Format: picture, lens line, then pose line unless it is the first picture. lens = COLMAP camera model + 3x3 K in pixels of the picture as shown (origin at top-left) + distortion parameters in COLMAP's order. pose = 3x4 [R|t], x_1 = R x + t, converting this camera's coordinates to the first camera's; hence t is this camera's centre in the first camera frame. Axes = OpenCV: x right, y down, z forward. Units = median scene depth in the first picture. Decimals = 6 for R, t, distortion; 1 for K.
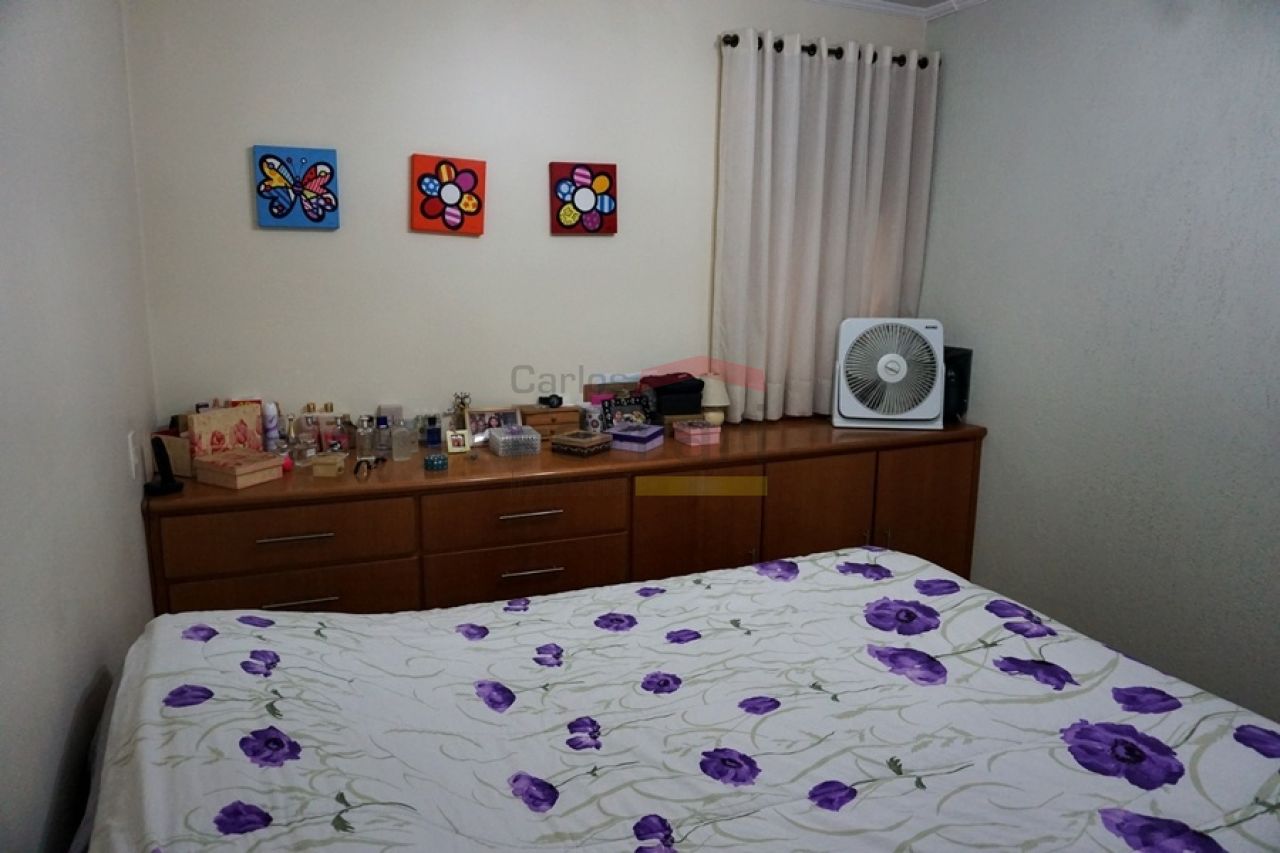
lens RADIAL K [[851.5, 0, 640.0], [0, 851.5, 426.5], [0, 0, 1]] dist [-0.054682, 0.029804]
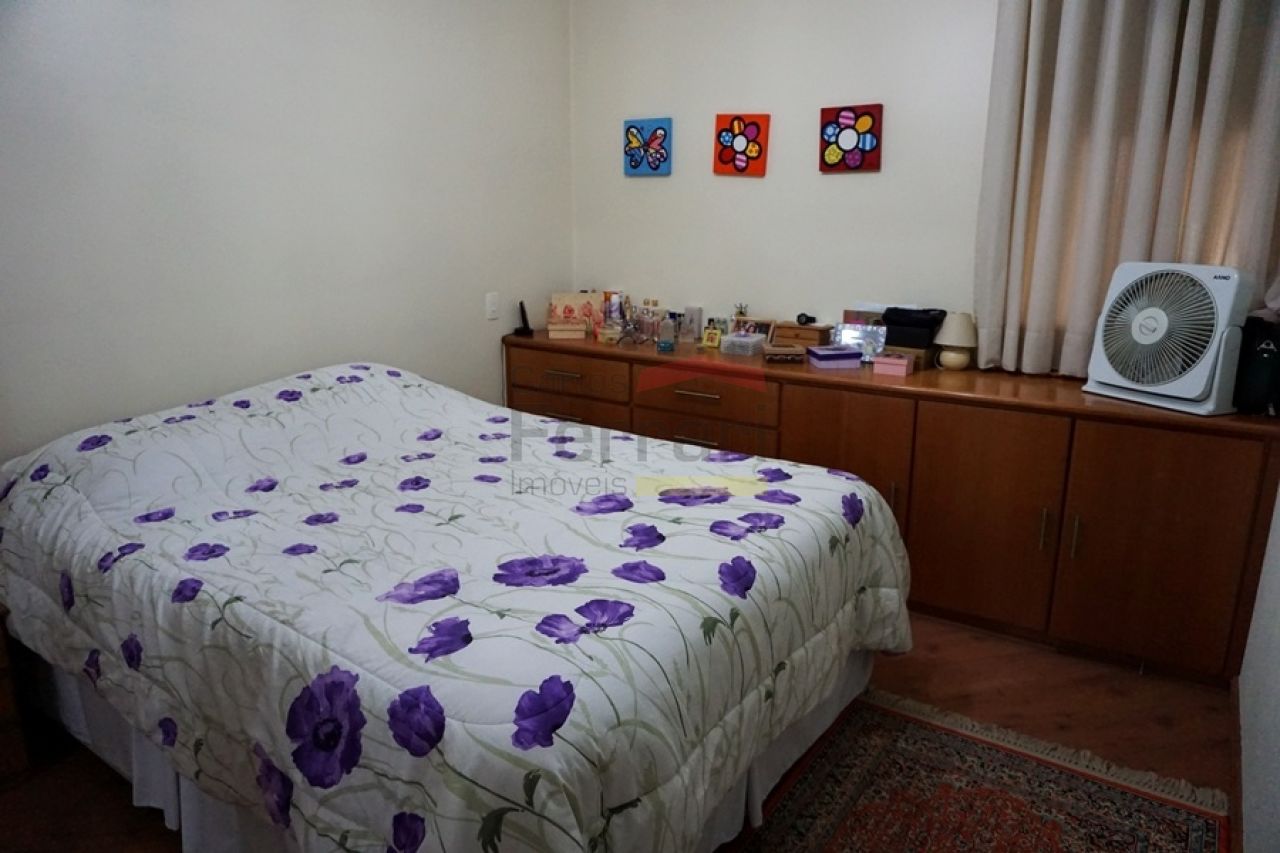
lens RADIAL K [[851.5, 0, 640.0], [0, 851.5, 426.5], [0, 0, 1]] dist [-0.054682, 0.029804]
pose [[0.525132, 0.197952, -0.827679, 0.831283], [-0.163536, 0.977918, 0.130126, -0.001637], [0.835160, 0.067022, 0.545908, 0.216005]]
